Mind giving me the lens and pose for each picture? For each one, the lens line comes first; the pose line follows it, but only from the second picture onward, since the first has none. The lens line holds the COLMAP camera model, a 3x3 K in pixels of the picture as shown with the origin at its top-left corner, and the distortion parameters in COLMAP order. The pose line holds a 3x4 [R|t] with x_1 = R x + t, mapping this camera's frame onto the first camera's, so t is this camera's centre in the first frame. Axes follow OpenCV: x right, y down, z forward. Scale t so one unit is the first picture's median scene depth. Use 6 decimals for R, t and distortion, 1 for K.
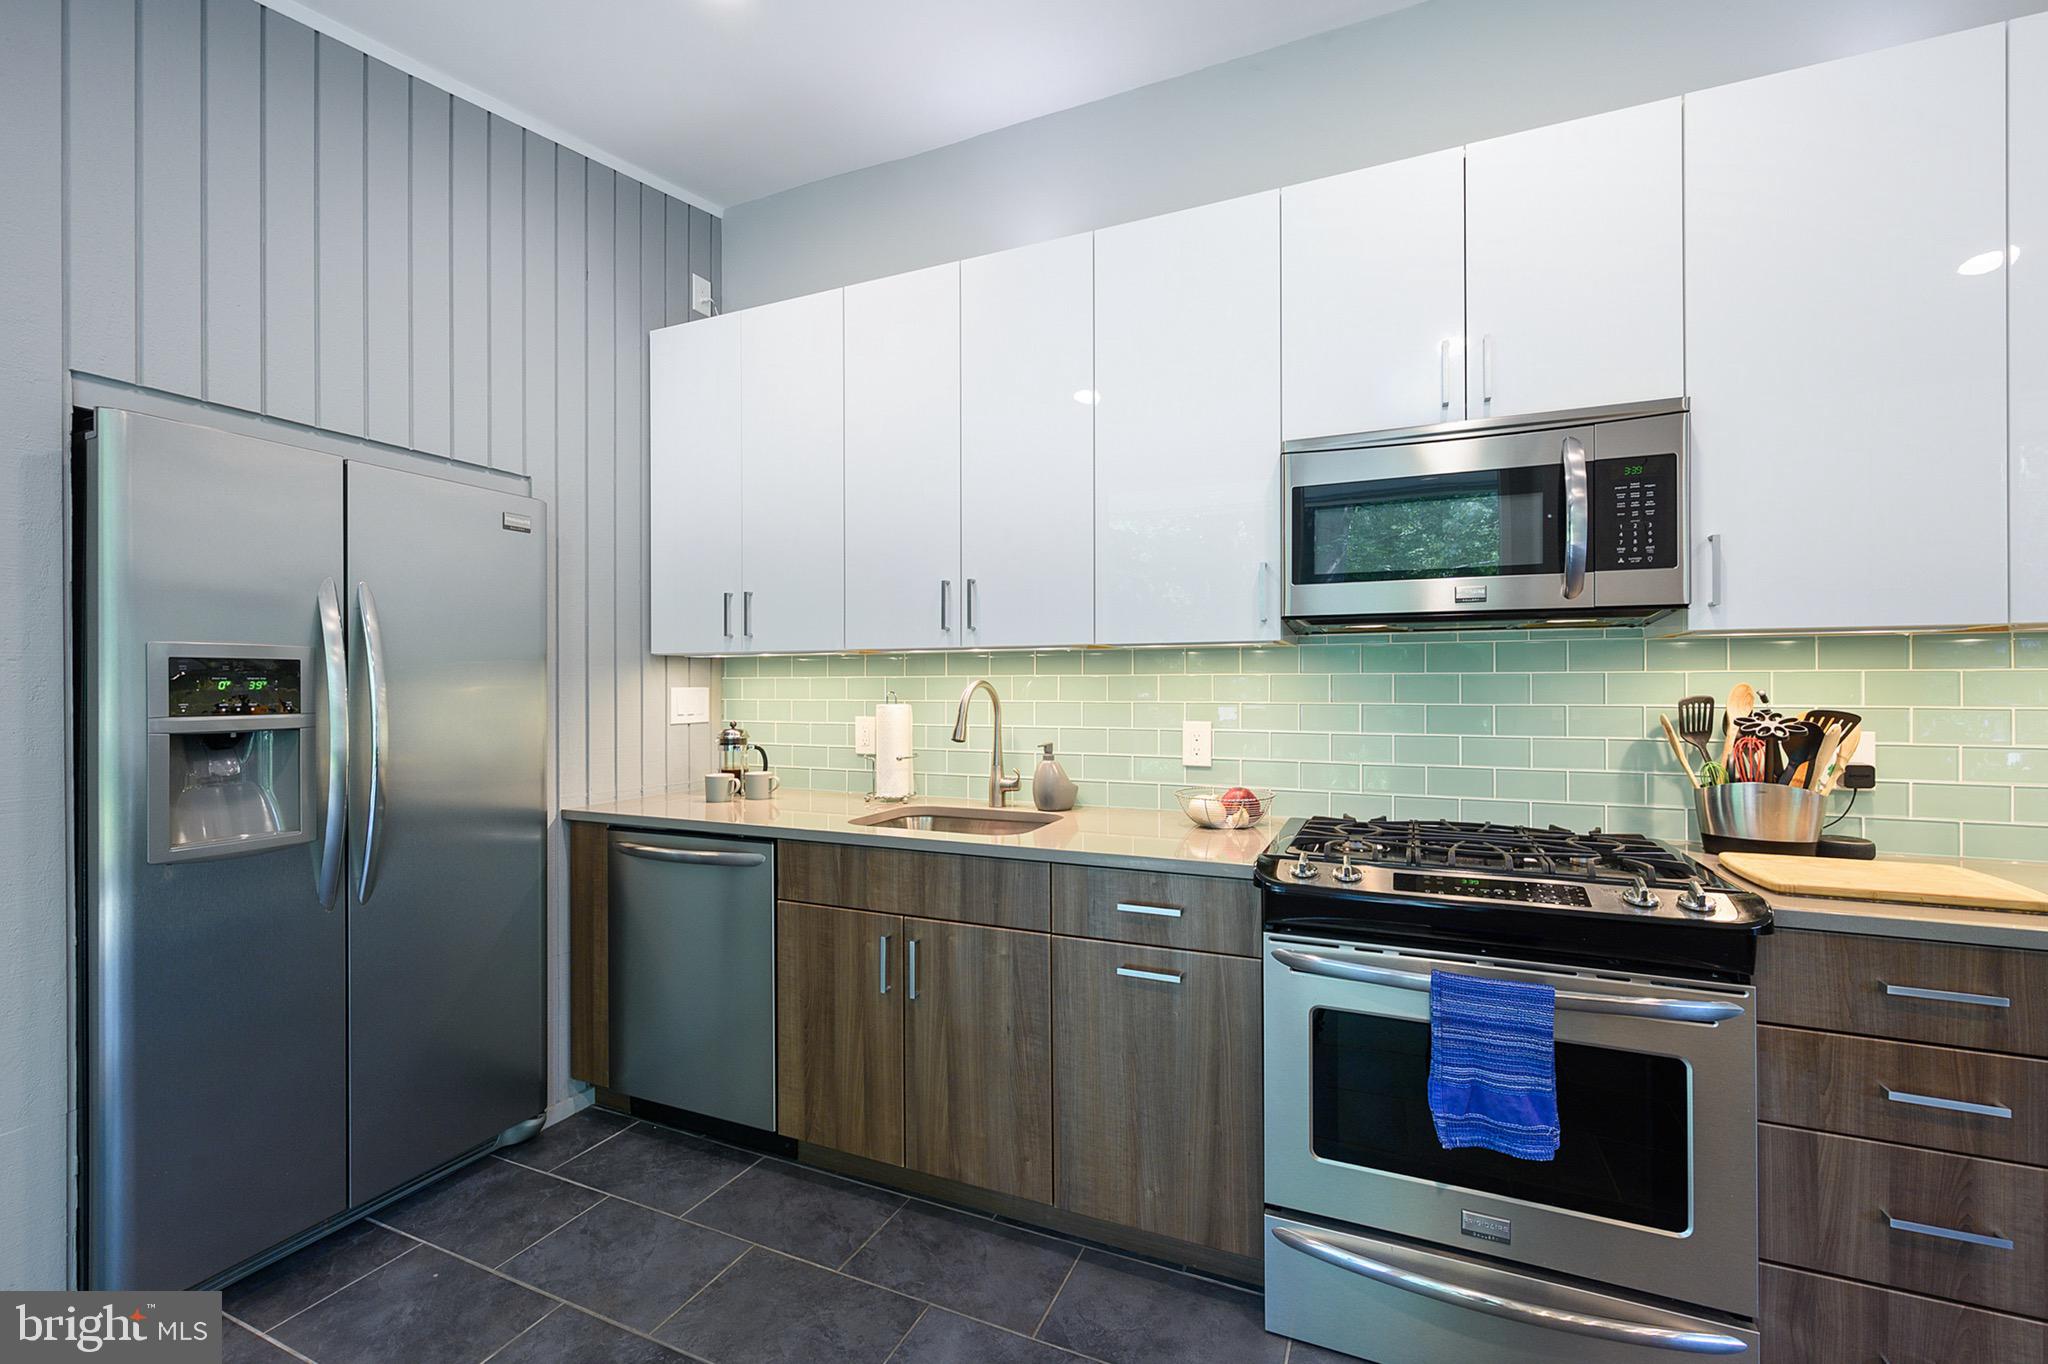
lens RADIAL K [[874.3, 0, 1022.8], [0, 874.3, 681.1], [0, 0, 1]] dist [0.009329, 0.000148]
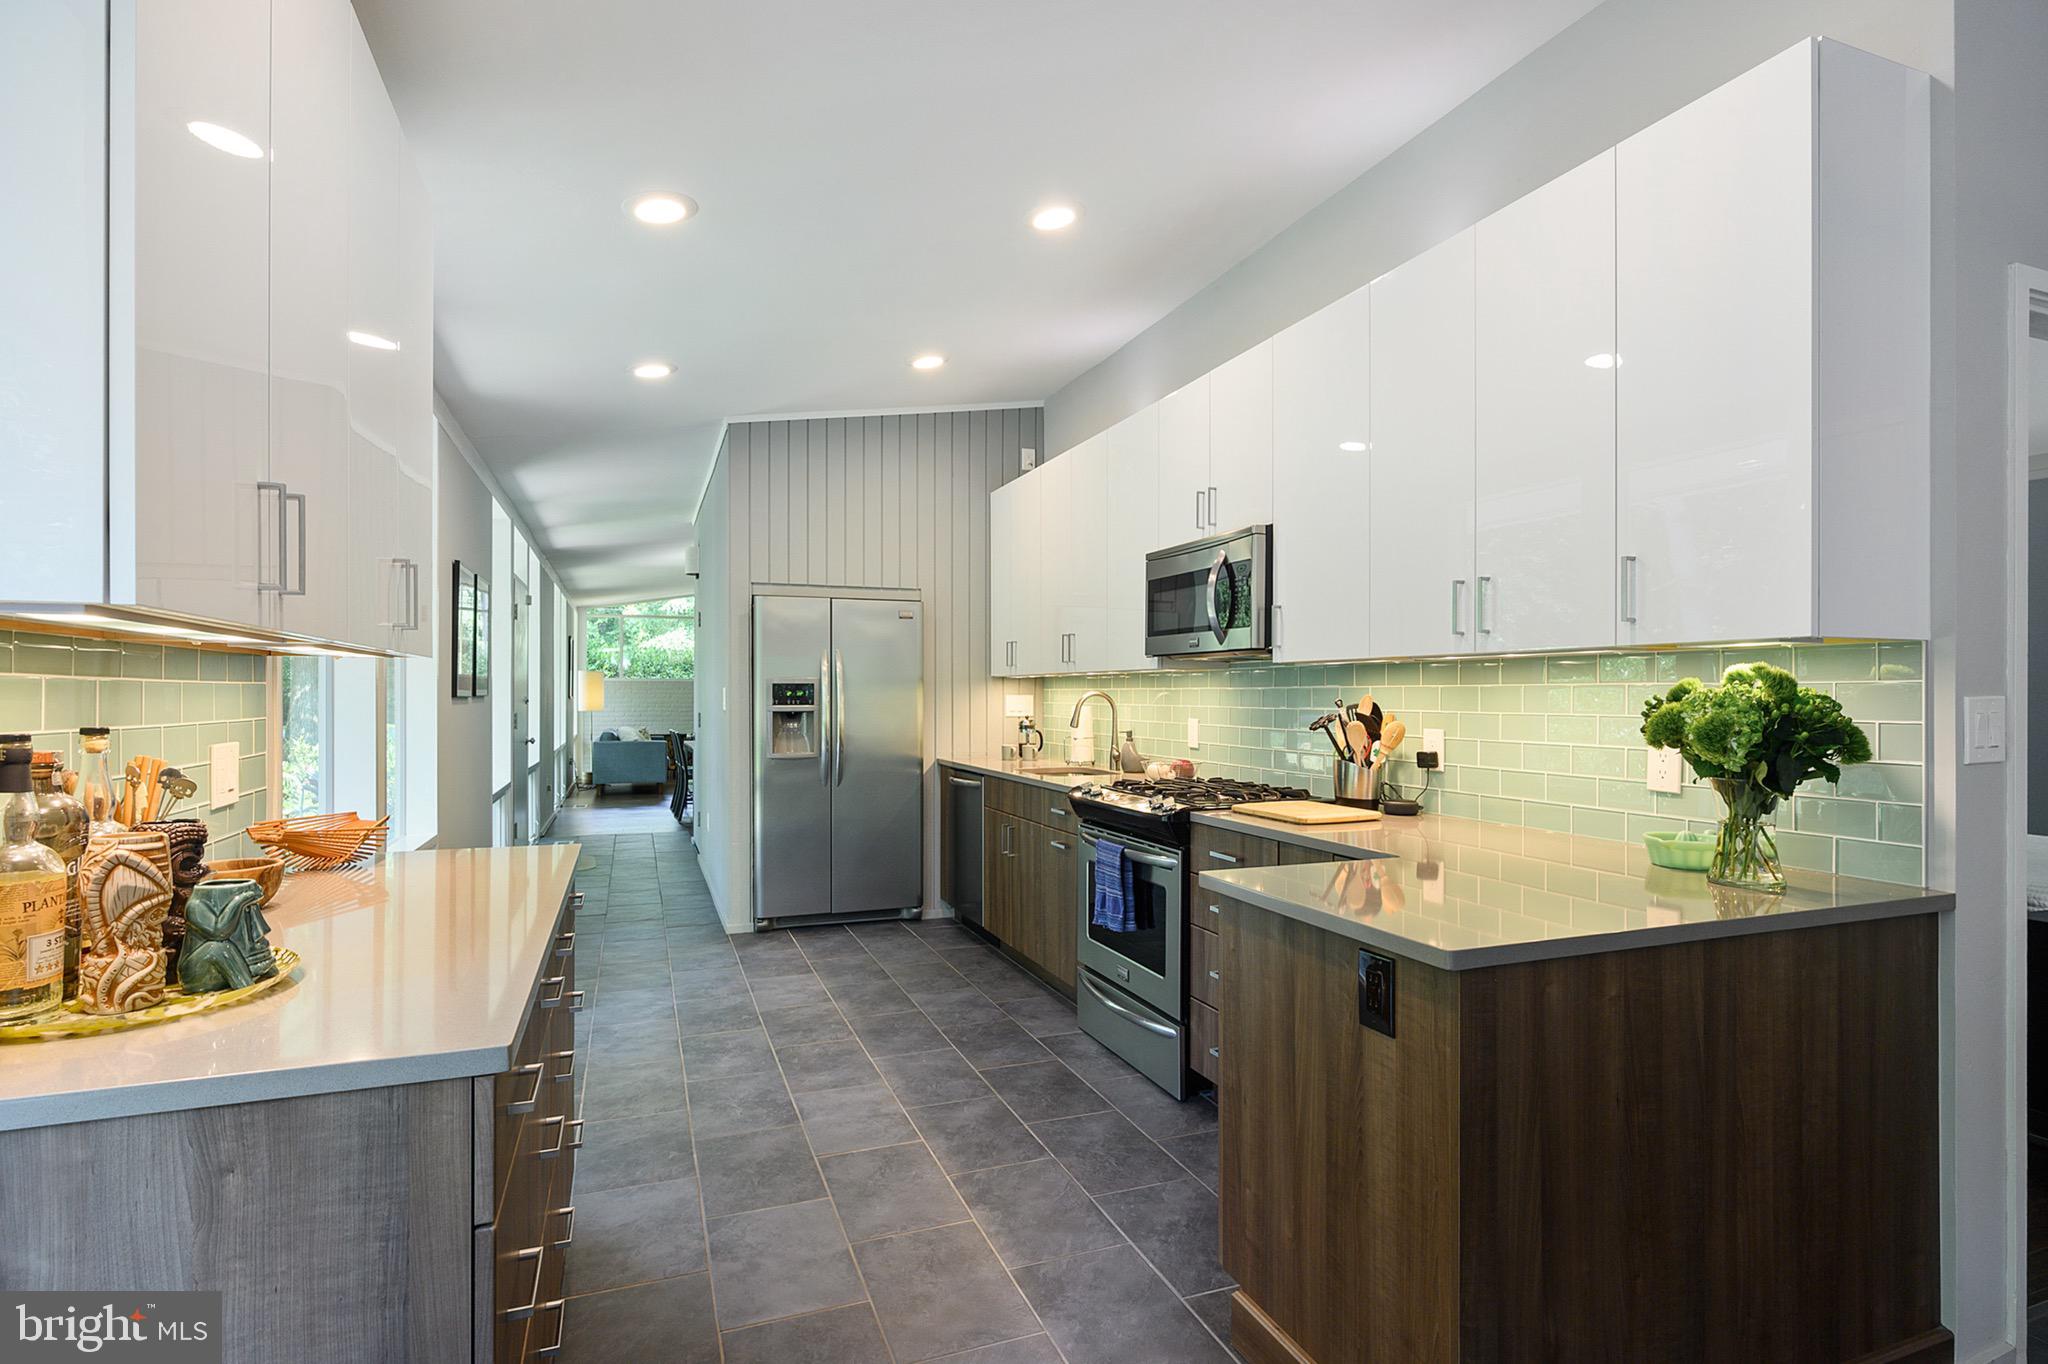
lens RADIAL K [[1018.0, 0, 1032.0], [0, 1018.0, 697.4], [0, 0, 1]] dist [0.000565, -0.000683]
pose [[0.717932, 0.004479, -0.696099, 1.479598], [0.001170, 0.999970, 0.007640, -0.005899], [0.696113, -0.006300, 0.717905, -0.574434]]
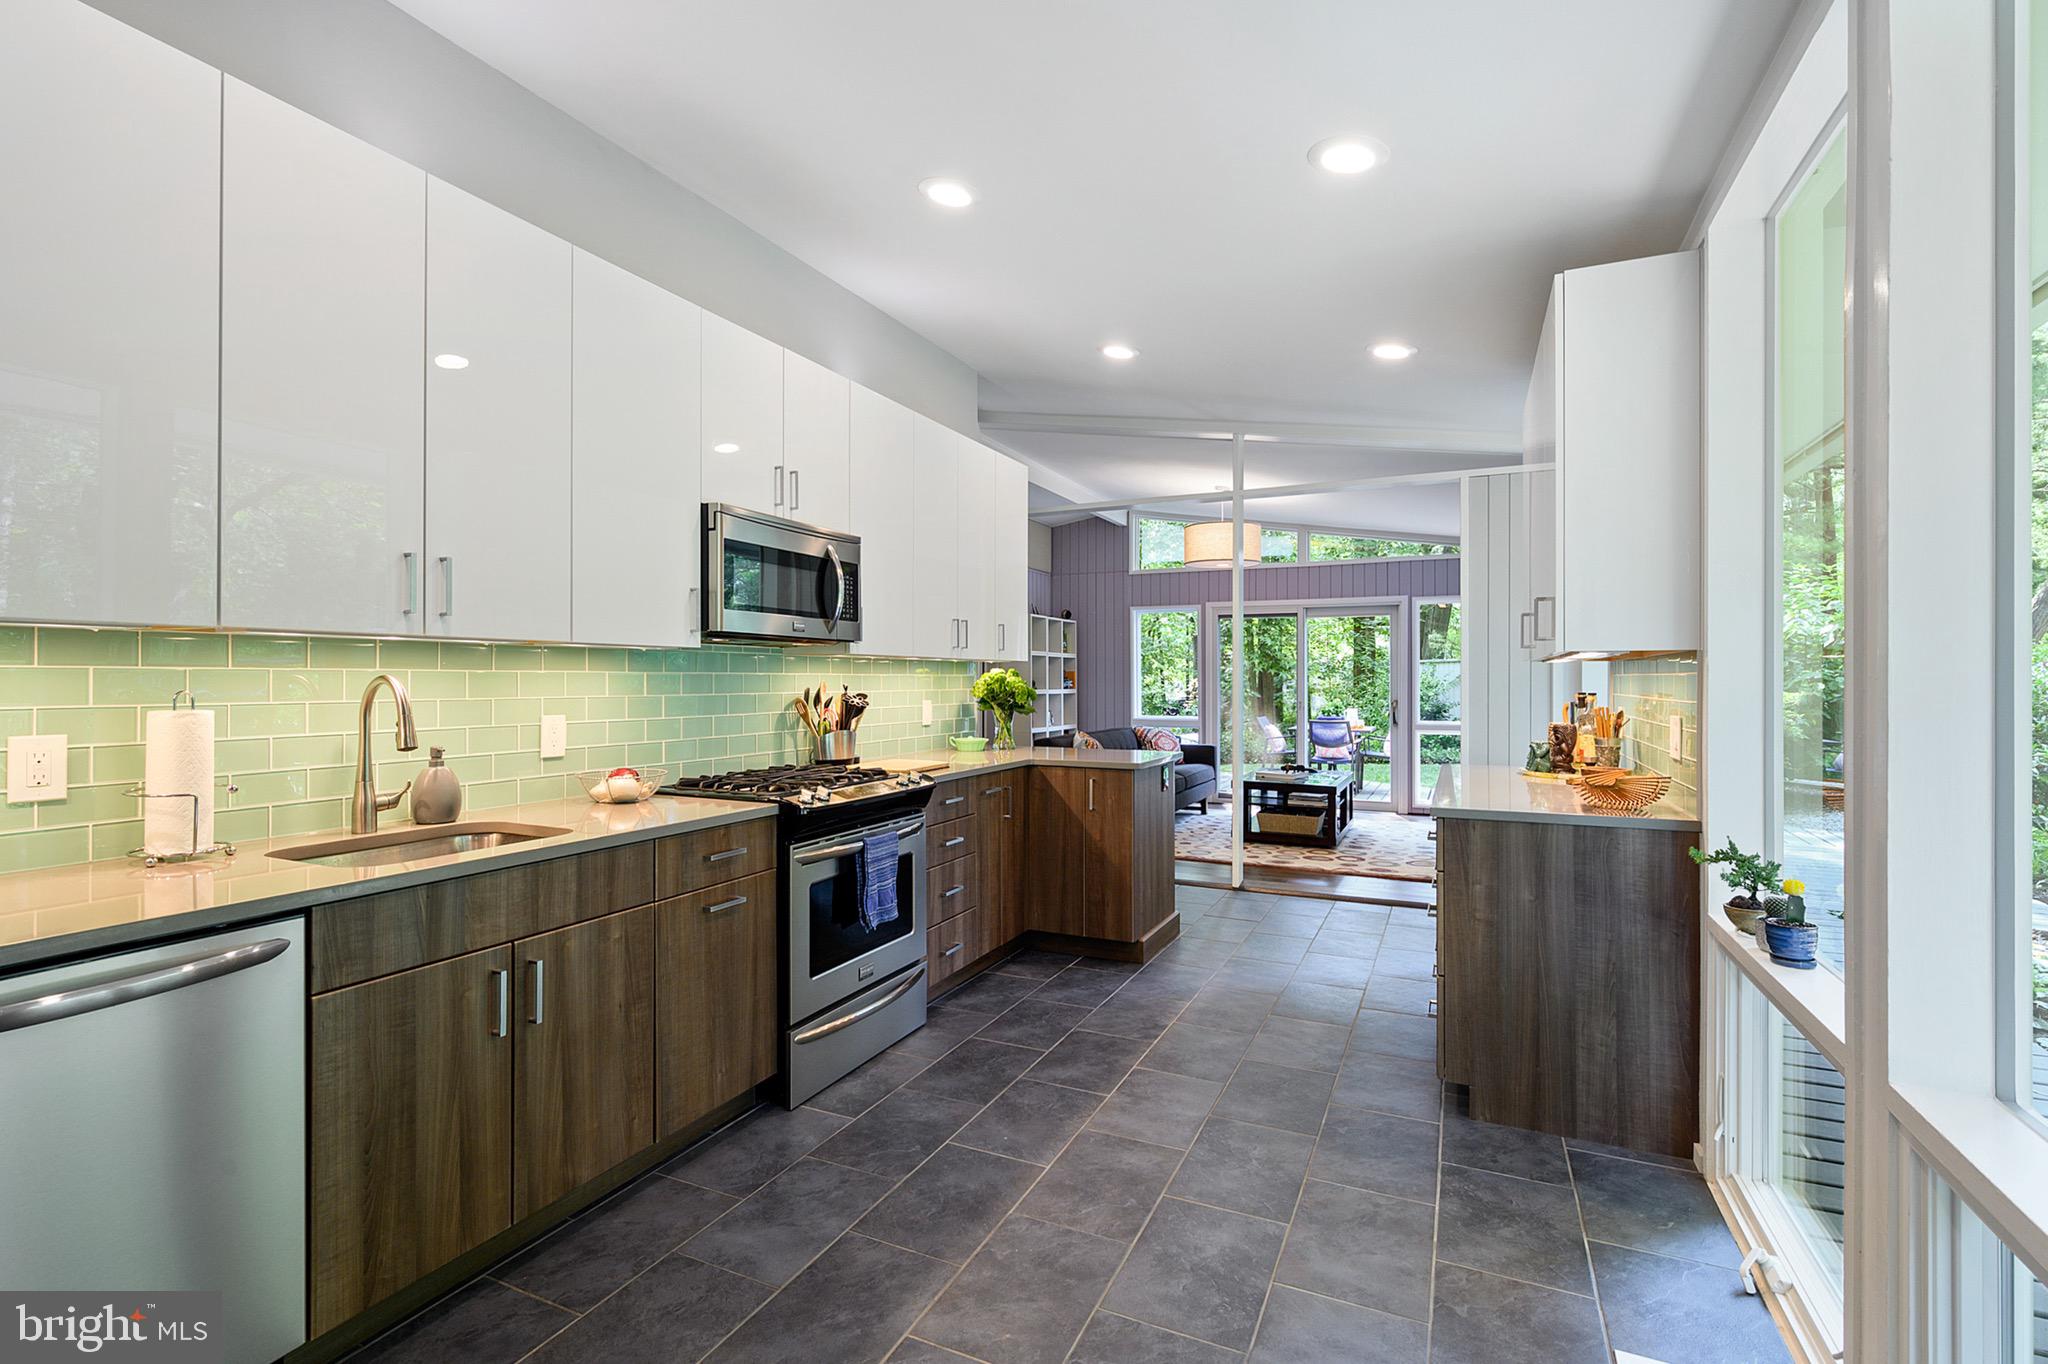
lens RADIAL K [[923.0, 0, 1018.6], [0, 923.0, 673.0], [0, 0, 1]] dist [0.001470, 0.000666]
pose [[0.021918, 0.010369, 0.999706, -1.087303], [-0.004424, 0.999937, -0.010274, 0.004354], [-0.999750, -0.004197, 0.021963, 0.482339]]
